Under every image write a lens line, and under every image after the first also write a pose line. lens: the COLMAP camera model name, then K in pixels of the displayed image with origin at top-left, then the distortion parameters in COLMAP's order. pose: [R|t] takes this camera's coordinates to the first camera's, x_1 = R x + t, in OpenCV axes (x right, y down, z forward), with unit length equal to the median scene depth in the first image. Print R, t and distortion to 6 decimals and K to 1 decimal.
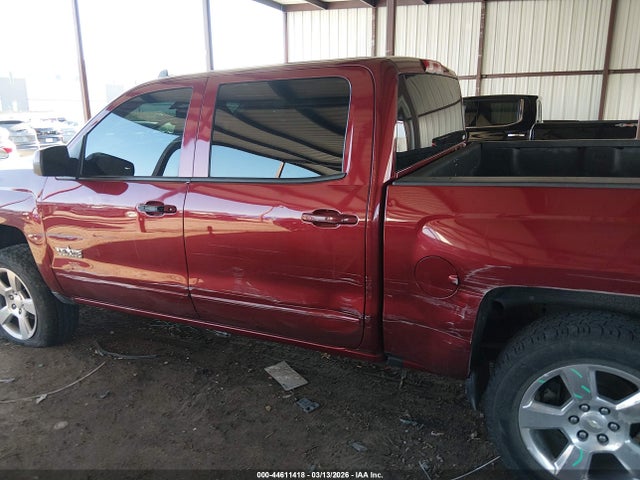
lens RADIAL K [[495.2, 0, 320.0], [0, 495.2, 240.0], [0, 0, 1]] dist [-0.034330, -0.002002]
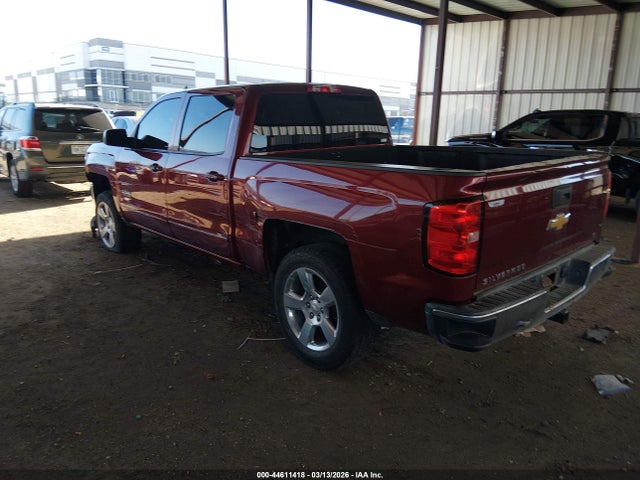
lens RADIAL K [[495.2, 0, 320.0], [0, 495.2, 240.0], [0, 0, 1]] dist [-0.034330, -0.002002]
pose [[0.931509, 0.126466, -0.341024, 0.504540], [-0.129318, 0.991498, 0.014457, 0.055505], [0.339953, 0.030633, 0.939943, -0.255269]]
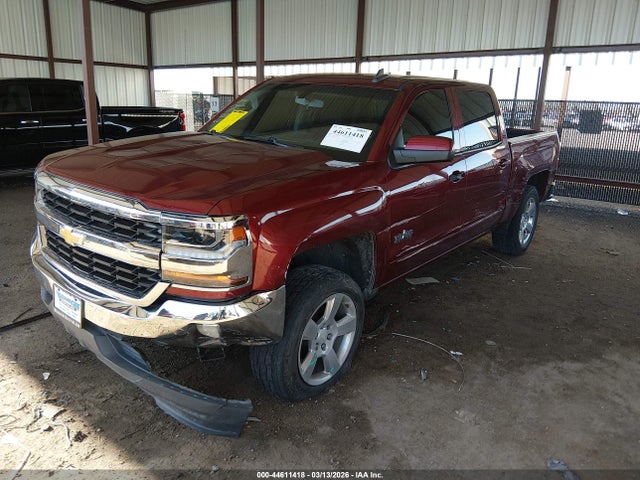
lens RADIAL K [[495.2, 0, 320.0], [0, 495.2, 240.0], [0, 0, 1]] dist [-0.034330, -0.002002]
pose [[0.218006, -0.235655, 0.947069, -1.719459], [0.206391, 0.959594, 0.191263, -0.214864], [-0.953874, 0.153770, 0.257834, 0.982094]]
